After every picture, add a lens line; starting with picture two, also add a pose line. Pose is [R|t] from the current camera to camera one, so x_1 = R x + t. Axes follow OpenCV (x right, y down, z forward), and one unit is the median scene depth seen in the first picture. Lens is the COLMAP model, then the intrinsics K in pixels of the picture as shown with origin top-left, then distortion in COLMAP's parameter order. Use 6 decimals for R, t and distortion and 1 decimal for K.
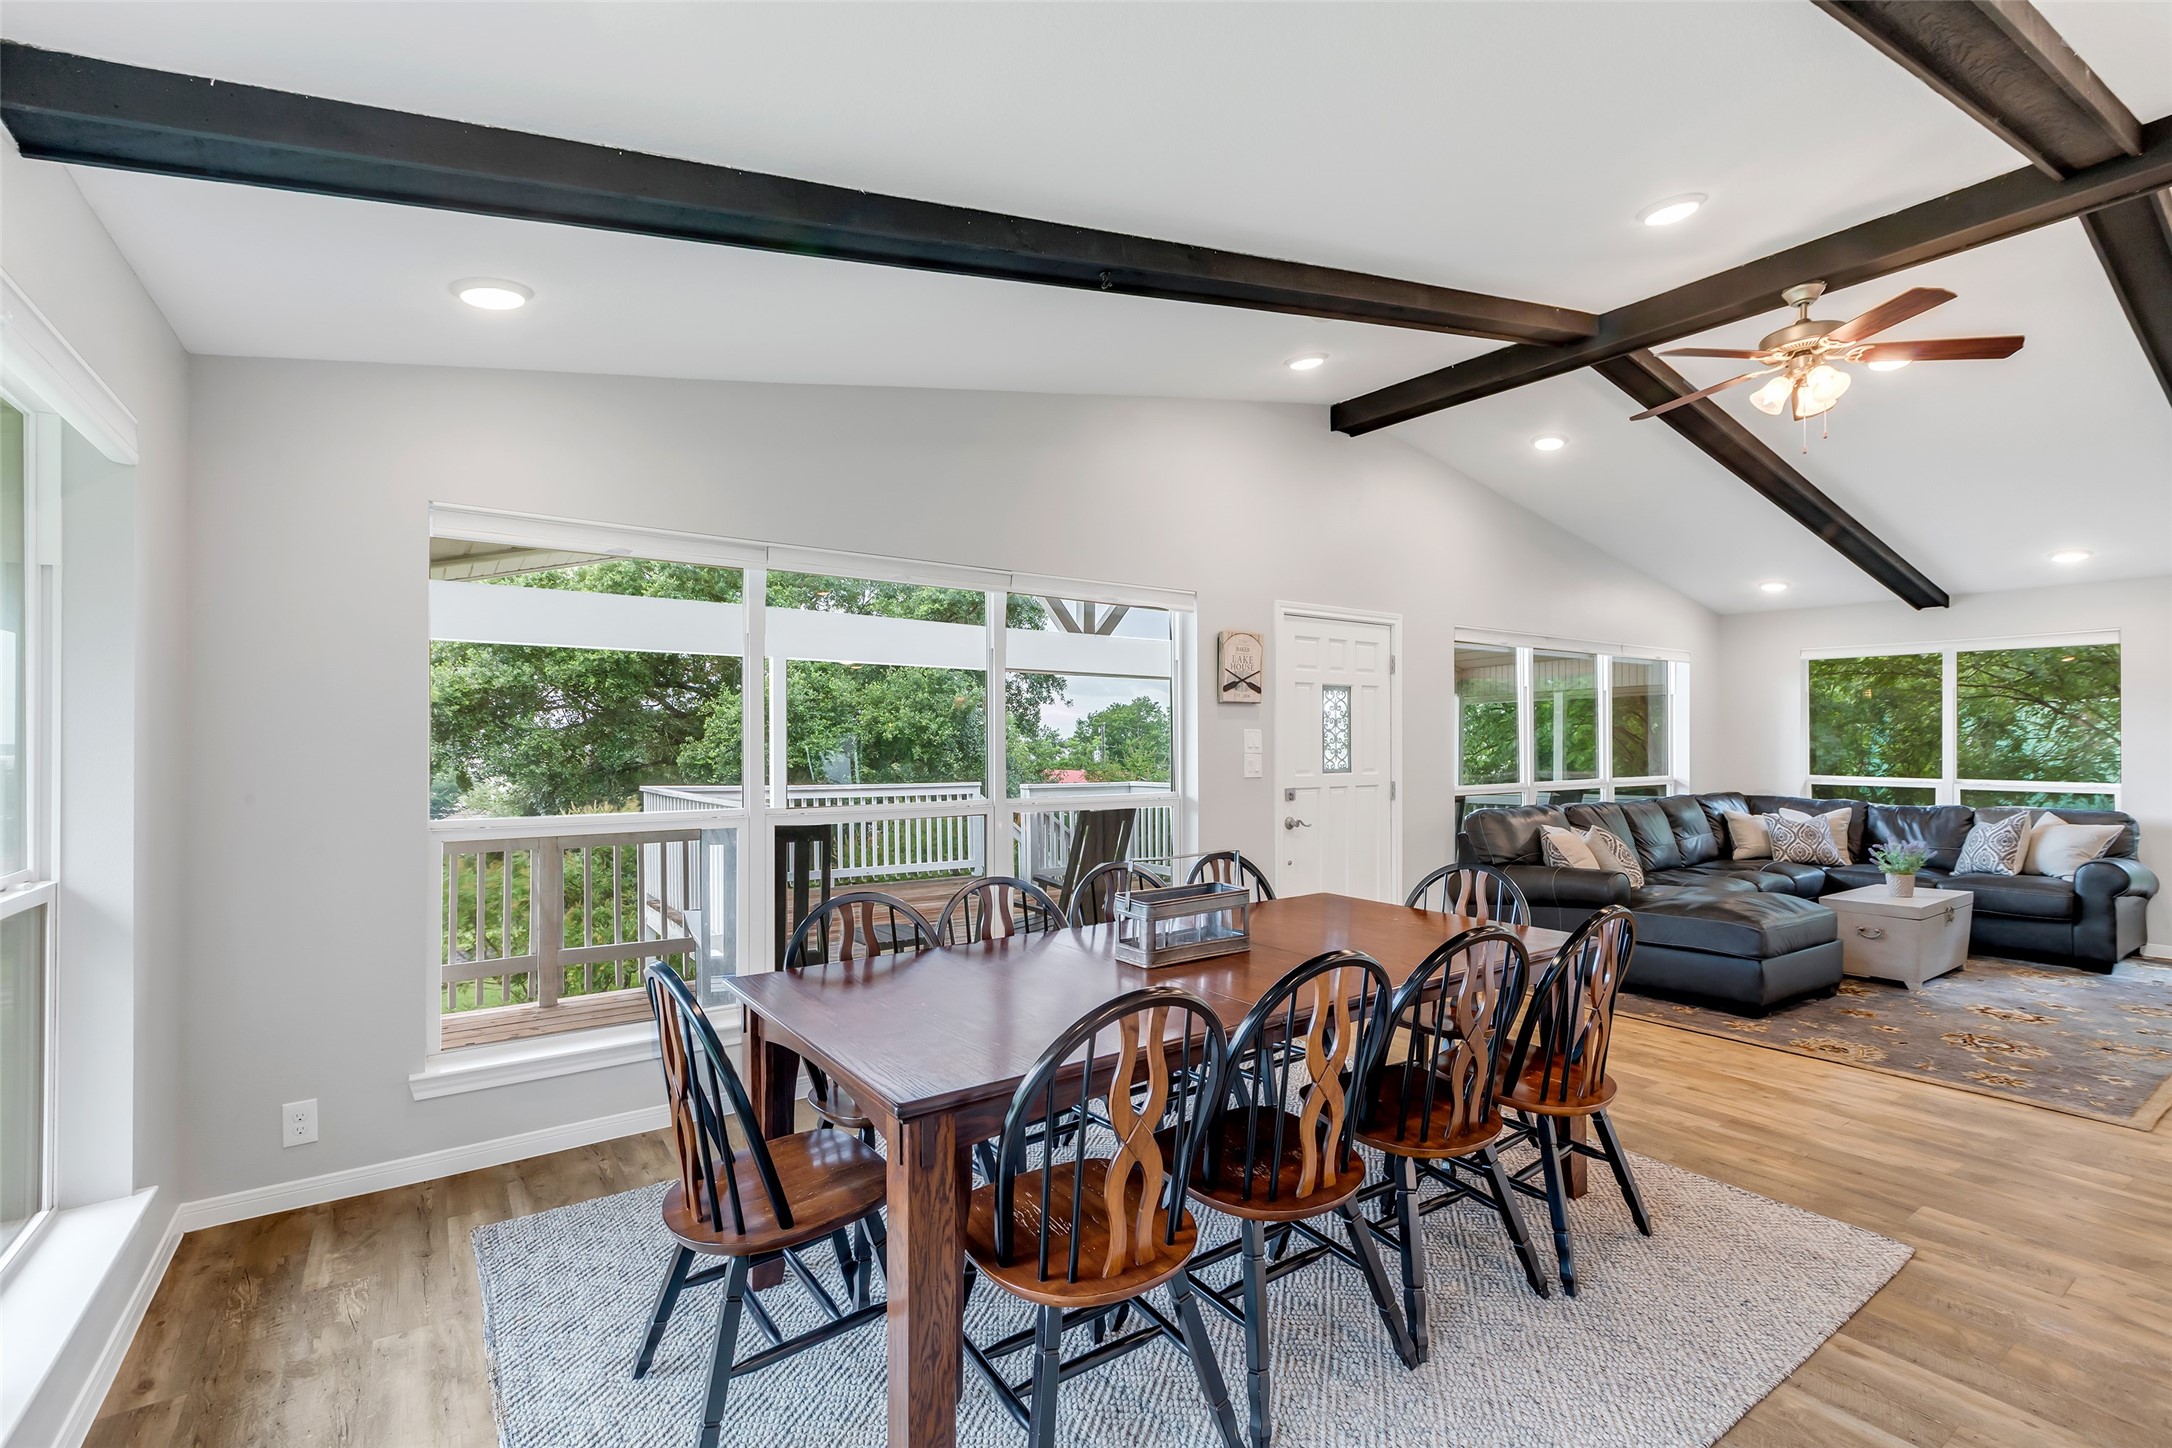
lens RADIAL K [[973.6, 0, 1096.9], [0, 973.6, 733.3], [0, 0, 1]] dist [0.004071, 0.000335]
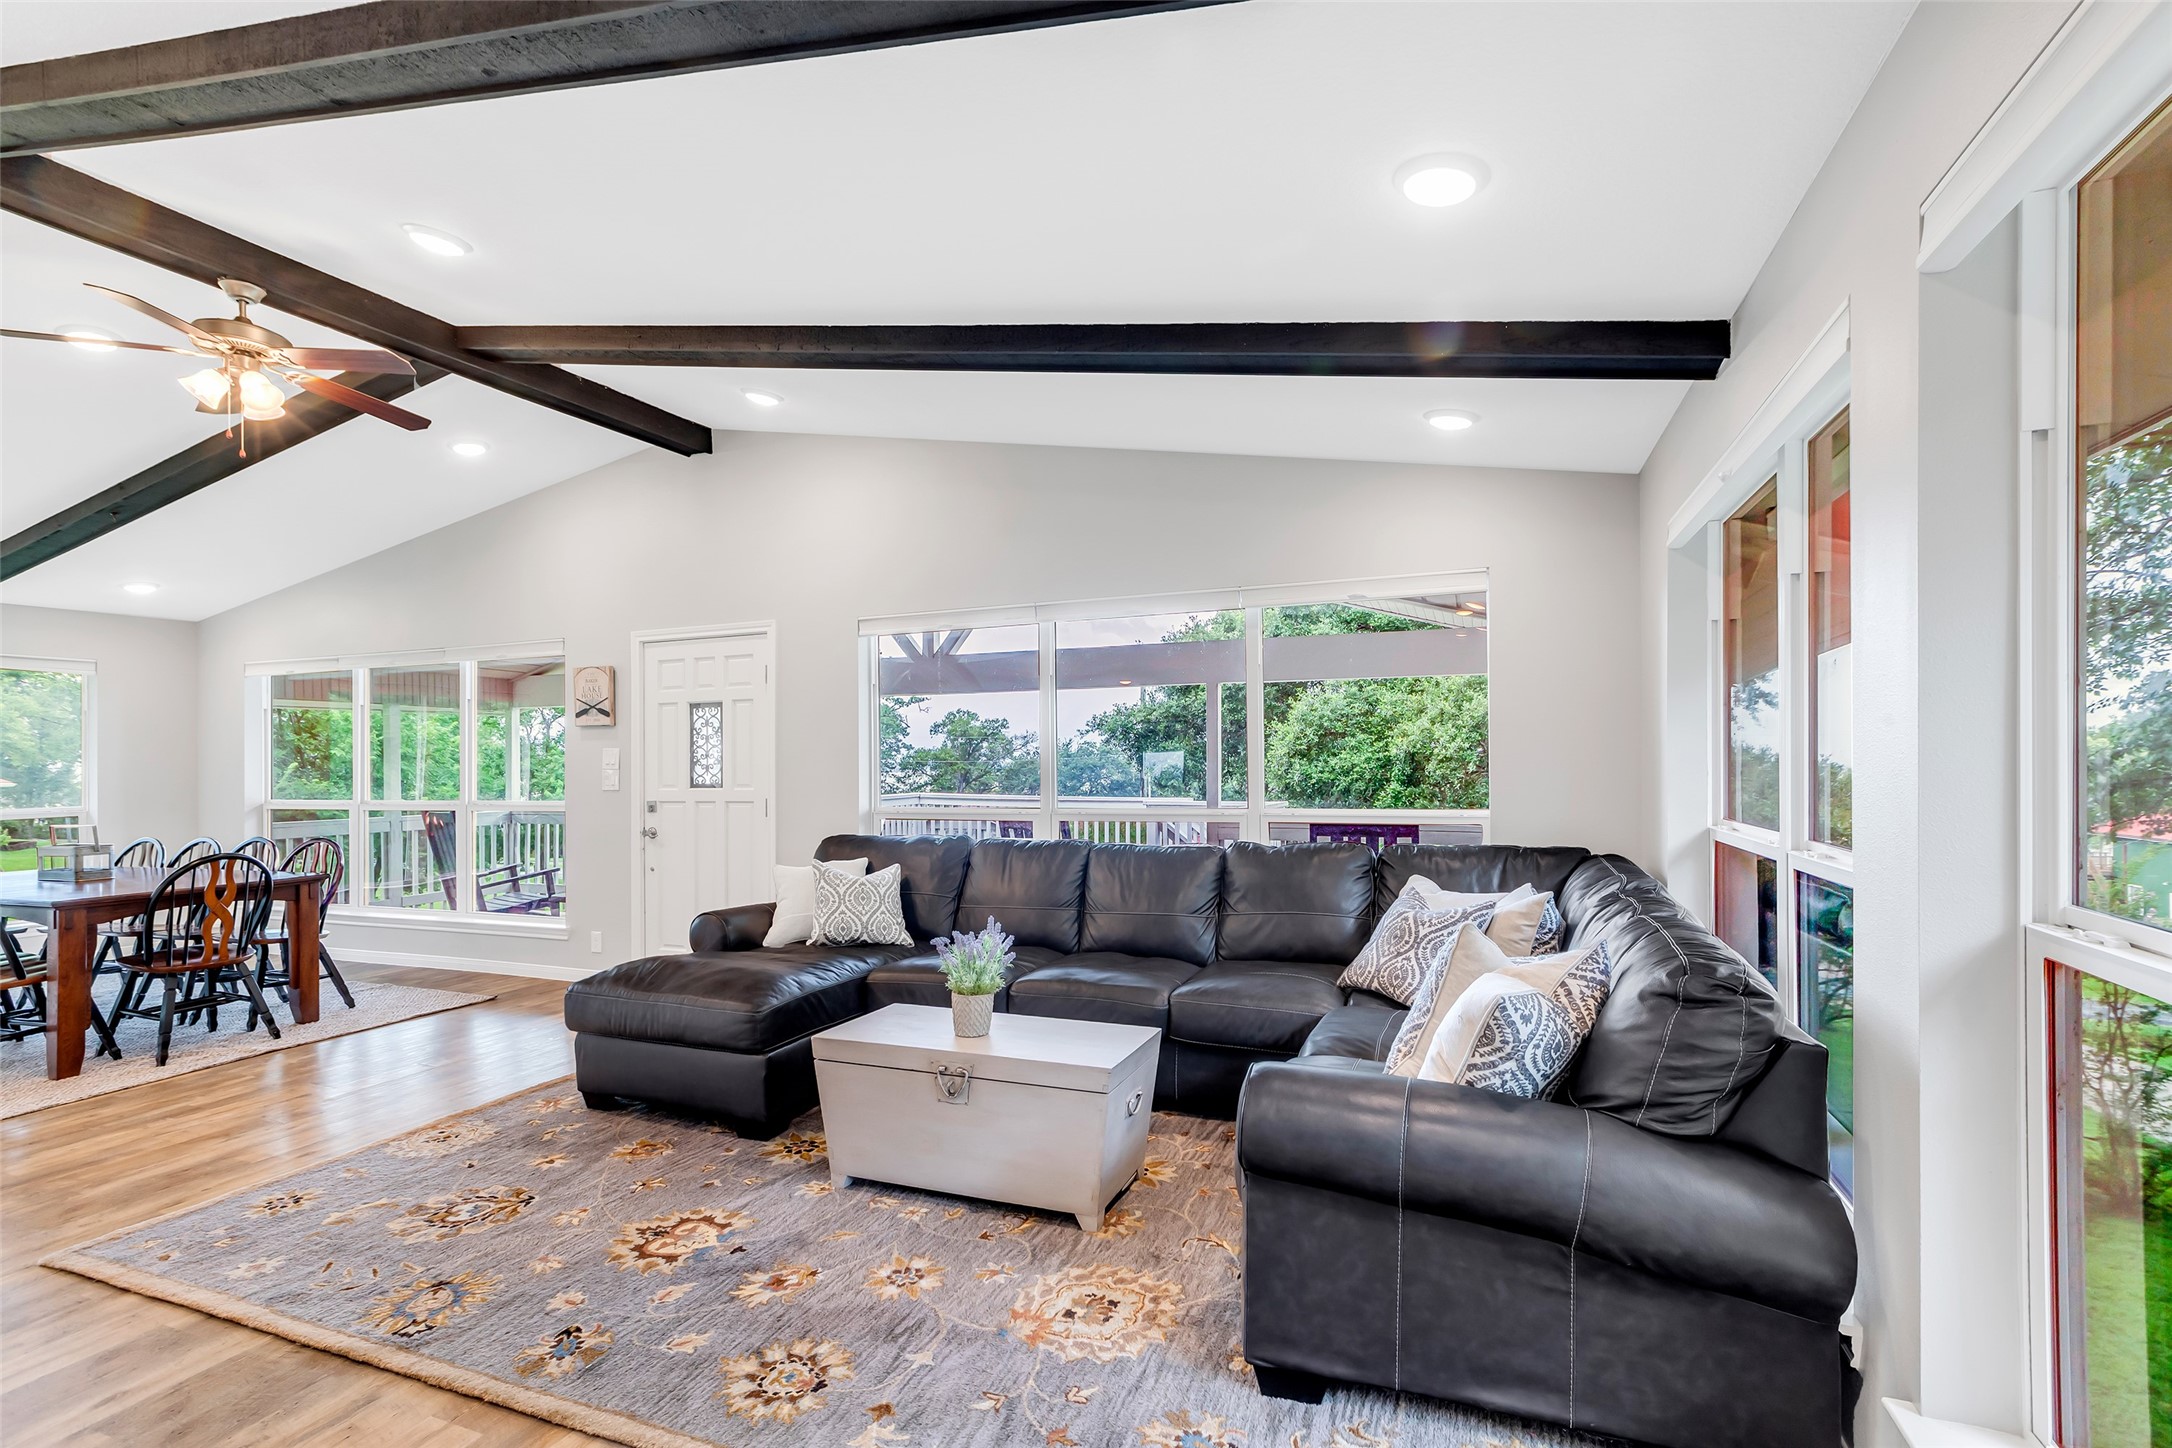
lens RADIAL K [[973.6, 0, 1090.3], [0, 973.6, 754.0], [0, 0, 1]] dist [0.004071, 0.000335]
pose [[0.547448, -0.013097, -0.836737, 1.138896], [0.022620, 0.999744, -0.000849, 0.013016], [0.836534, -0.018463, 0.547604, 0.668845]]
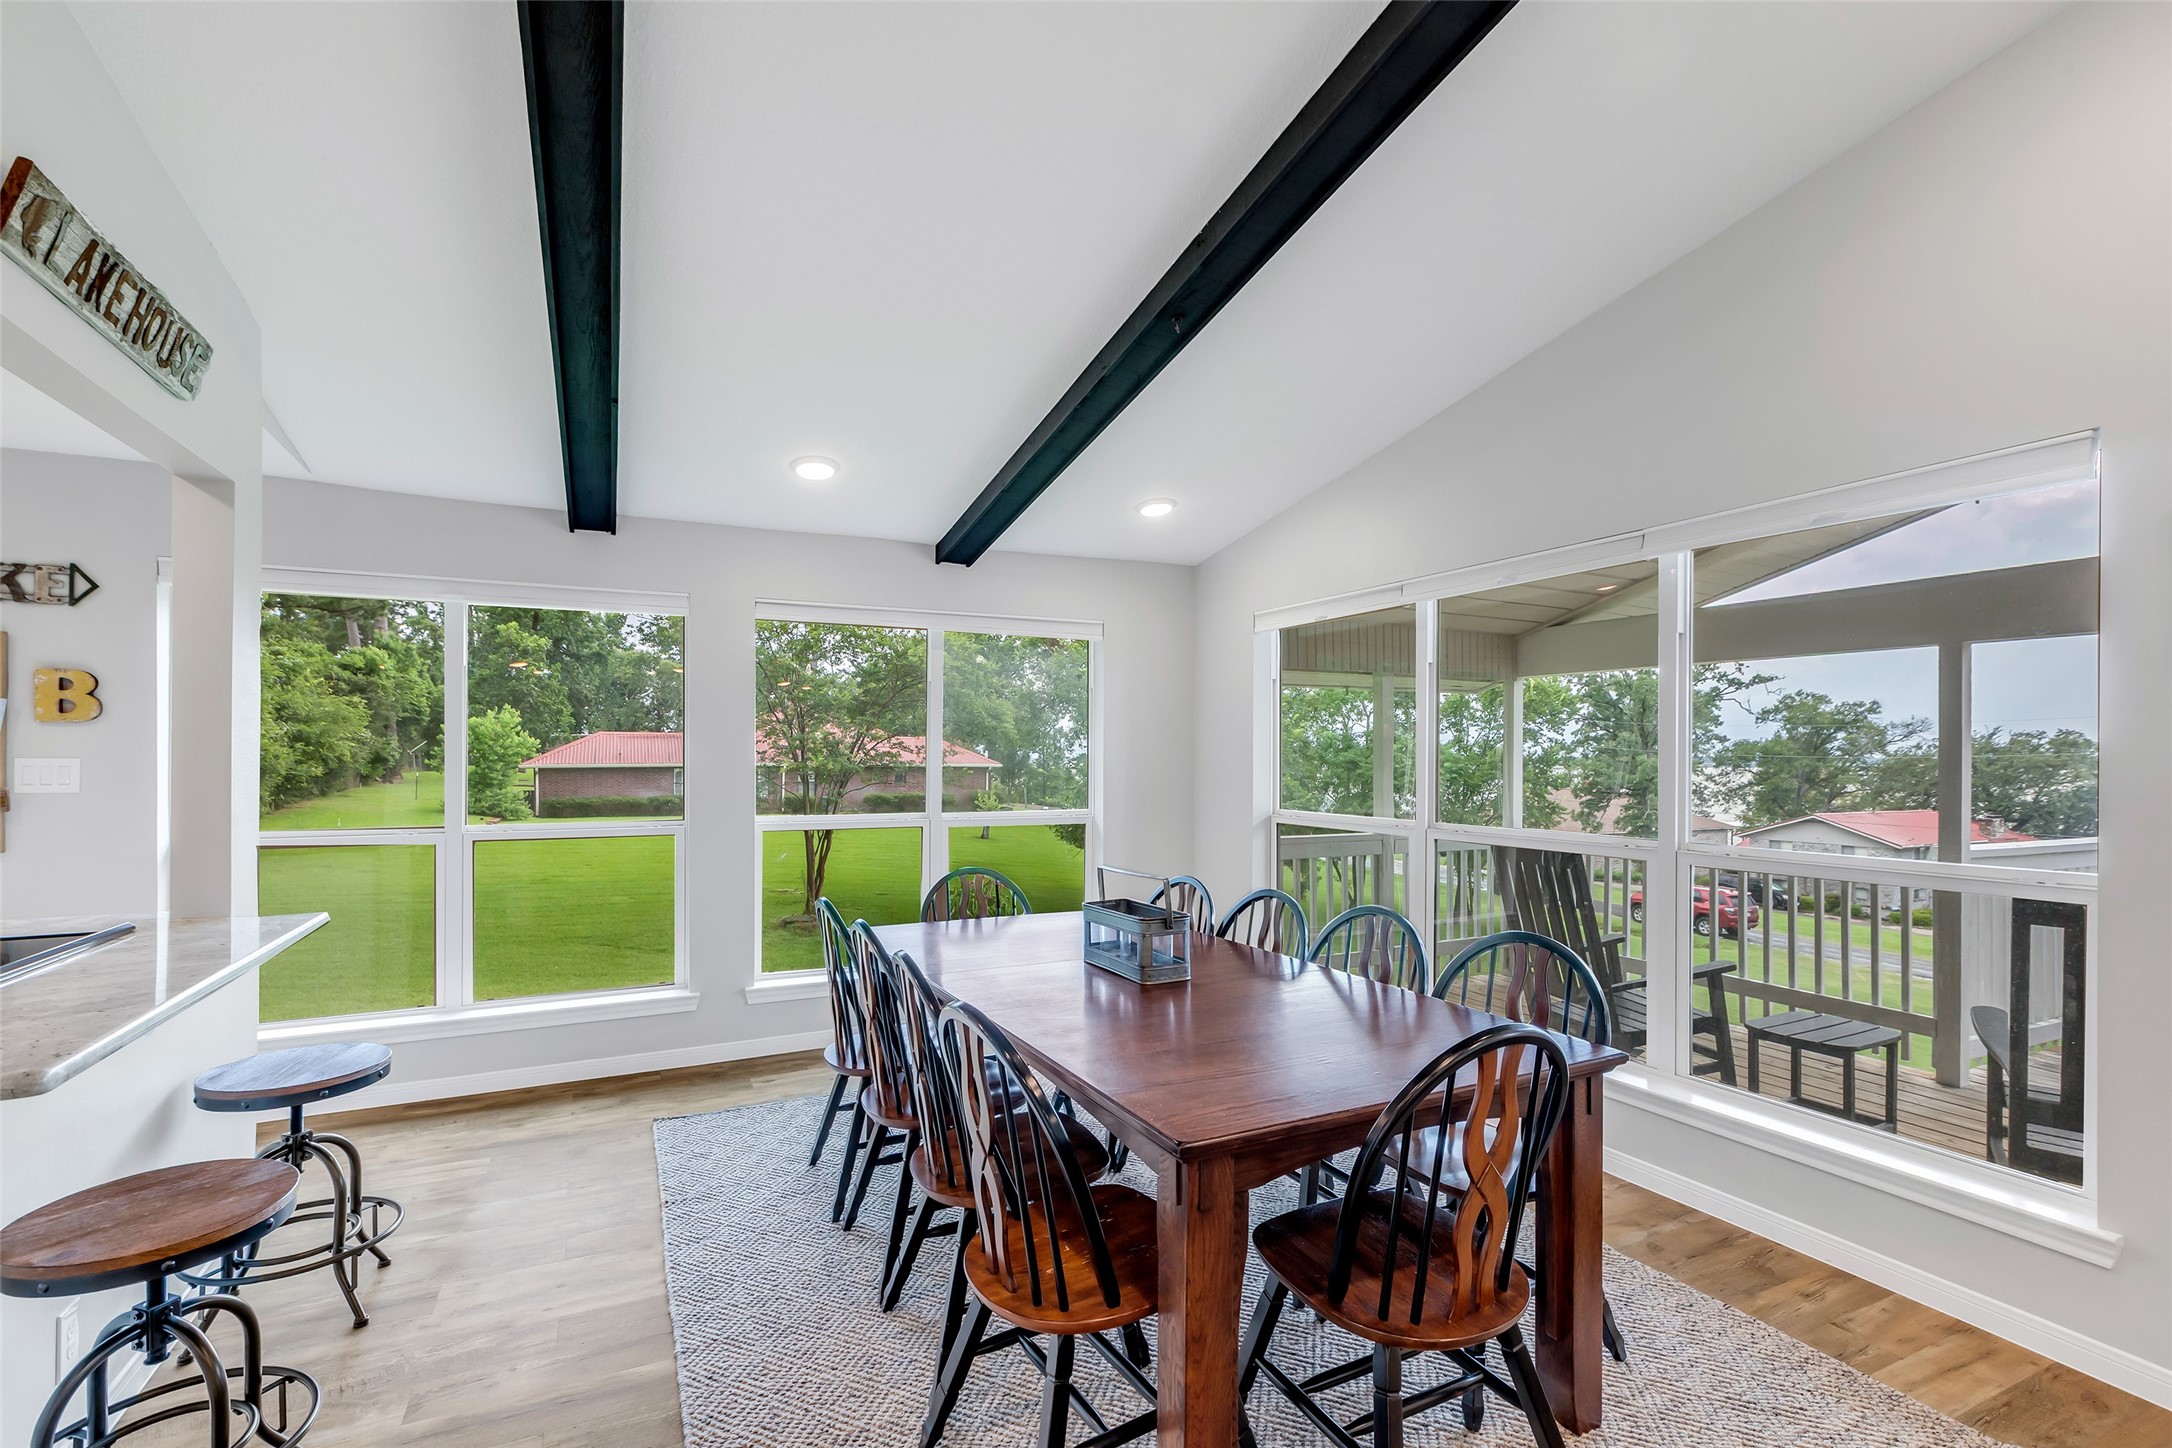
lens RADIAL K [[973.6, 0, 1089.3], [0, 973.6, 757.0], [0, 0, 1]] dist [0.004071, 0.000335]
pose [[-0.156527, 0.000234, -0.987674, 0.466267], [0.009979, 0.999949, -0.001345, 0.000331], [0.987623, -0.010066, -0.156521, 0.464899]]
